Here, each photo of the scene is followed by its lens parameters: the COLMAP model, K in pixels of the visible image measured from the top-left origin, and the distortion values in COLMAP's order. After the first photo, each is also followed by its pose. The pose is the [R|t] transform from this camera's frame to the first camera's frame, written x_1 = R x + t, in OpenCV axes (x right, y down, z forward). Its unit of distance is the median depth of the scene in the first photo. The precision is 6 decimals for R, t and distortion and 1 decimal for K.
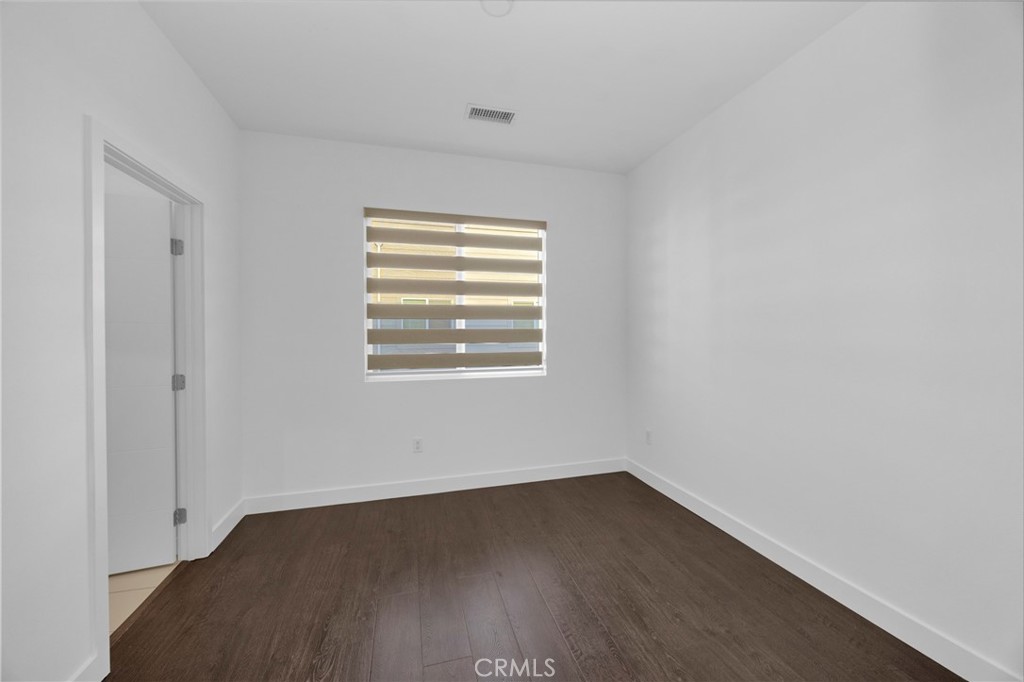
lens RADIAL K [[389.7, 0, 517.5], [0, 389.7, 336.7], [0, 0, 1]] dist [0.024102, 0.000206]
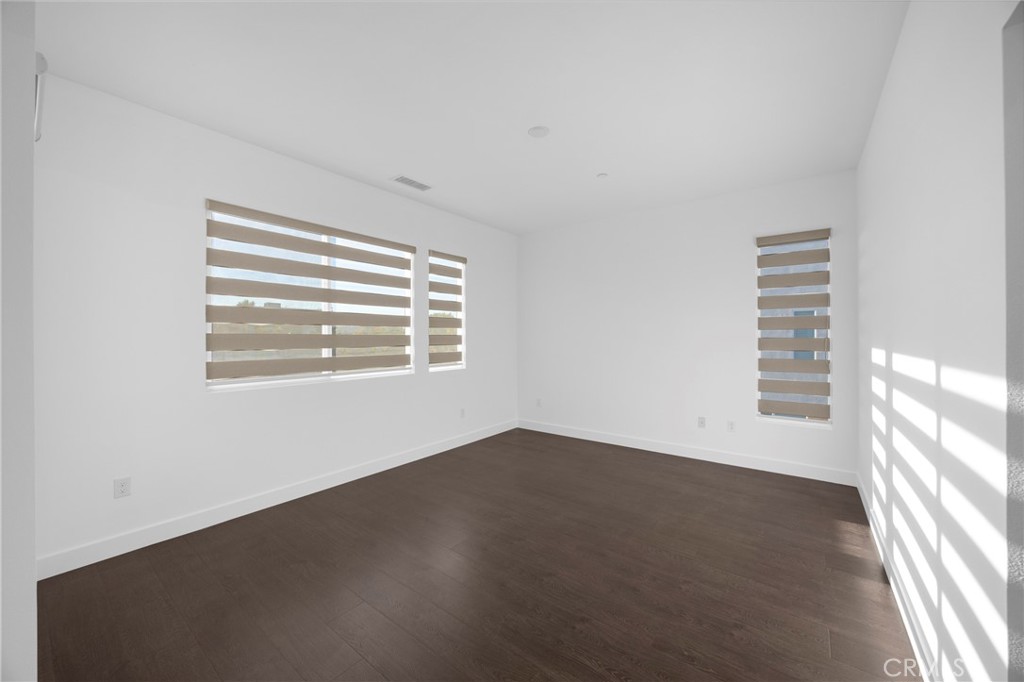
lens RADIAL K [[378.0, 0, 502.8], [0, 378.0, 337.3], [0, 0, 1]] dist [-0.002334, -0.000086]
pose [[0.808687, 0.003897, 0.588226, -0.378680], [0.004944, 0.999898, -0.013421, 0.004231], [-0.588218, 0.013762, 0.808585, -0.103864]]
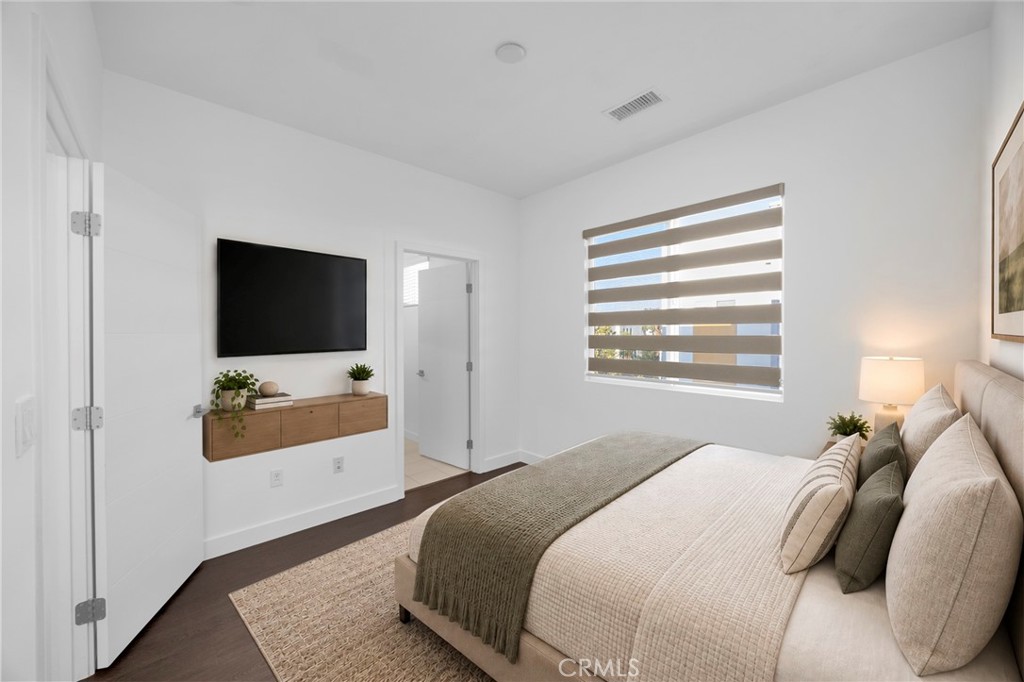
lens RADIAL K [[389.7, 0, 502.8], [0, 389.7, 337.1], [0, 0, 1]] dist [0.024102, 0.000206]
pose [[0.456013, 0.009547, -0.889922, 0.576317], [-0.012396, 0.999914, 0.004376, -0.017622], [0.889887, 0.009036, 0.456092, 0.279705]]
